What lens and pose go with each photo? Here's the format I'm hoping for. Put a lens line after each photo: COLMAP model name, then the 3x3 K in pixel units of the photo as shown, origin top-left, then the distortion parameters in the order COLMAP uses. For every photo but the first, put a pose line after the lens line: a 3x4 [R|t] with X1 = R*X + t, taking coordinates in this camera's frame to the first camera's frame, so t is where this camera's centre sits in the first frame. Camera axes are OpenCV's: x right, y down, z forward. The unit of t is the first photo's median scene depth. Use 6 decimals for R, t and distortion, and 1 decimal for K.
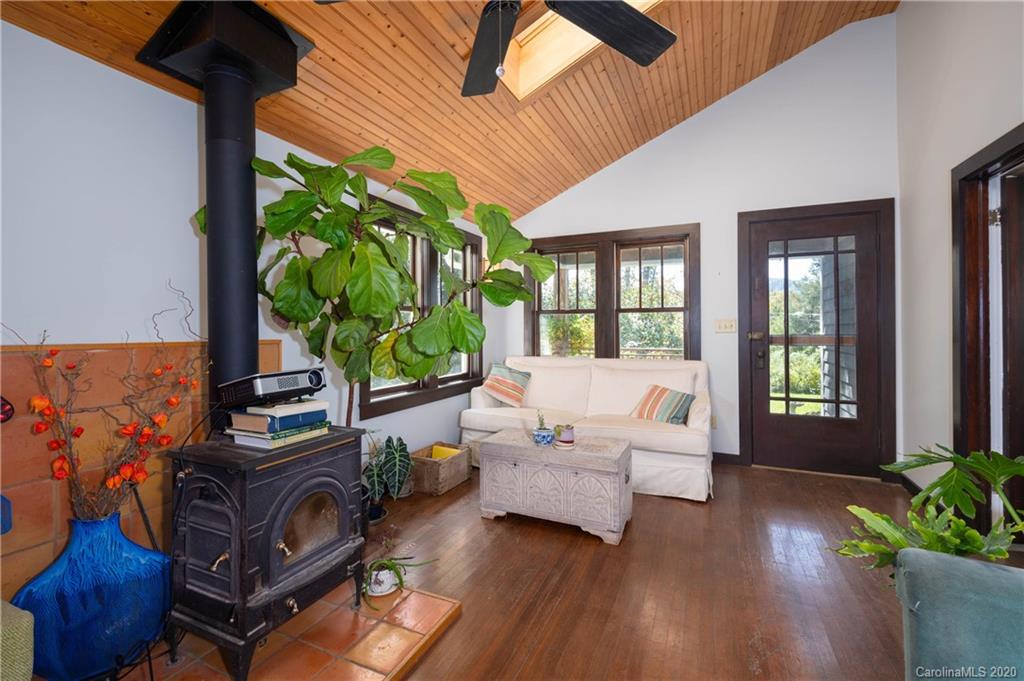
lens RADIAL K [[442.2, 0, 514.3], [0, 442.2, 328.4], [0, 0, 1]] dist [0.000574, 0.000033]
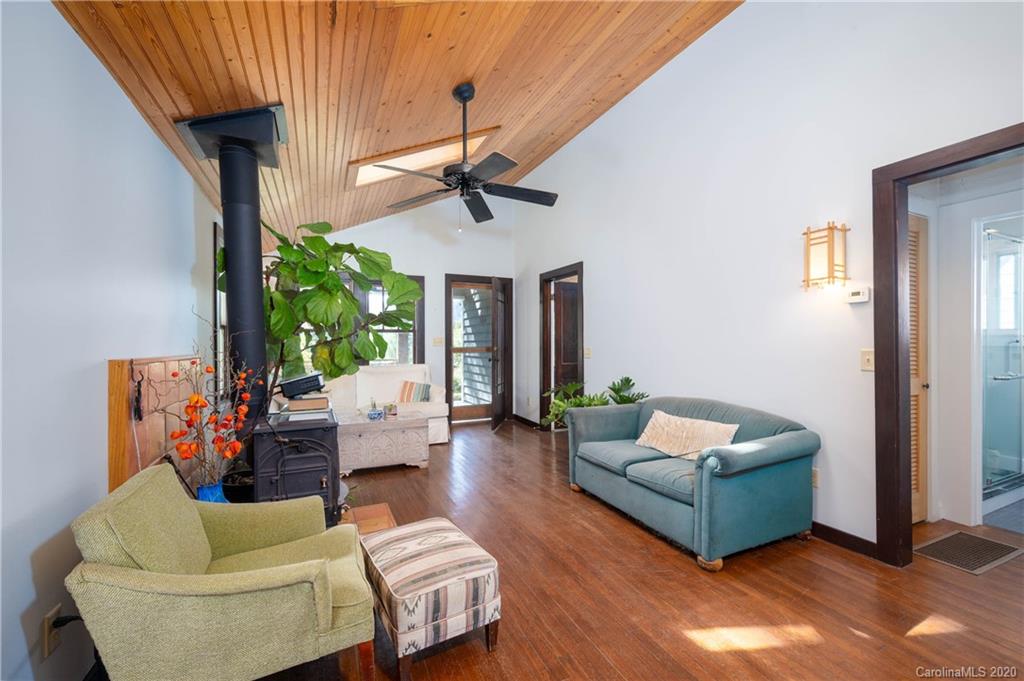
lens RADIAL K [[424.1, 0, 512.0], [0, 424.1, 340.5], [0, 0, 1]] dist [-0.000141, -0.000103]
pose [[0.660479, -0.002523, 0.750840, -0.733412], [0.002531, 0.999996, 0.001134, -0.015703], [-0.750840, 0.001152, 0.660483, -0.336164]]
